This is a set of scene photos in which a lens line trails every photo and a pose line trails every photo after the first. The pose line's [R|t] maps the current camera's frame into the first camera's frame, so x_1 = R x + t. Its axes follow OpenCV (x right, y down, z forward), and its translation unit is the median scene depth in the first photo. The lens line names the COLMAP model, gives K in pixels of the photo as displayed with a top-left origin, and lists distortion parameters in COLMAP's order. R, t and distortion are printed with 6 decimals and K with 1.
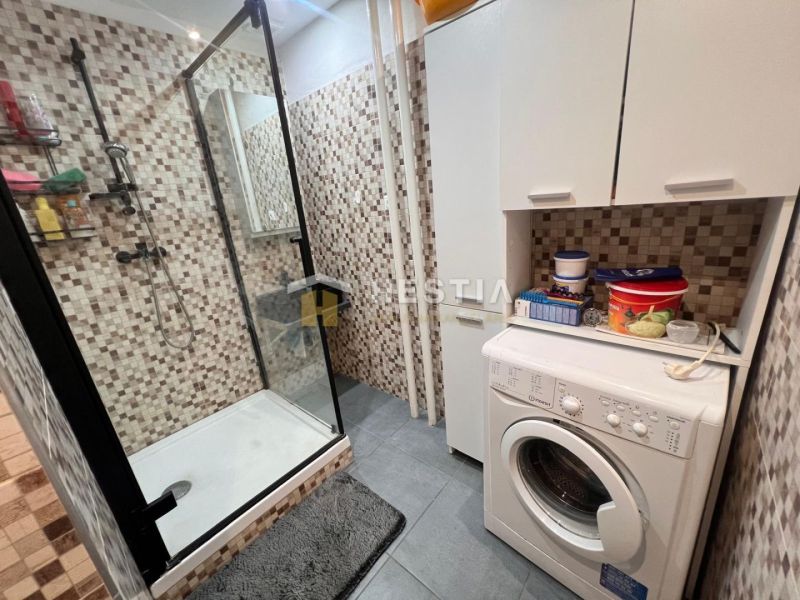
lens RADIAL K [[321.3, 0, 405.2], [0, 321.3, 301.6], [0, 0, 1]] dist [0.012278, -0.000052]
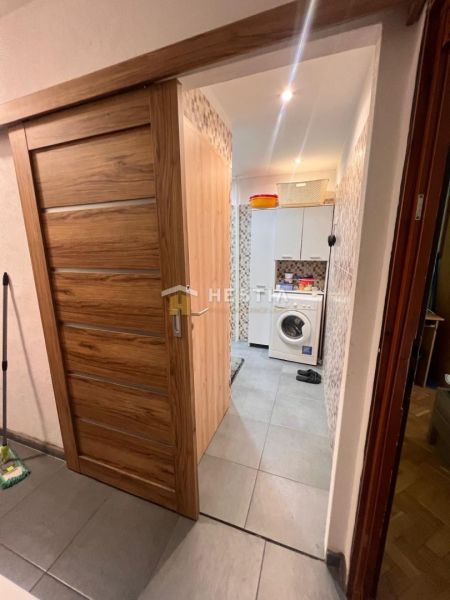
lens RADIAL K [[241.0, 0, 221.8], [0, 241.0, 298.9], [0, 0, 1]] dist [0.012278, -0.000052]
pose [[0.930071, 0.005643, 0.367337, -1.383108], [0.034326, 0.994173, -0.102184, 0.467334], [-0.365773, 0.107647, 0.924458, -1.424327]]
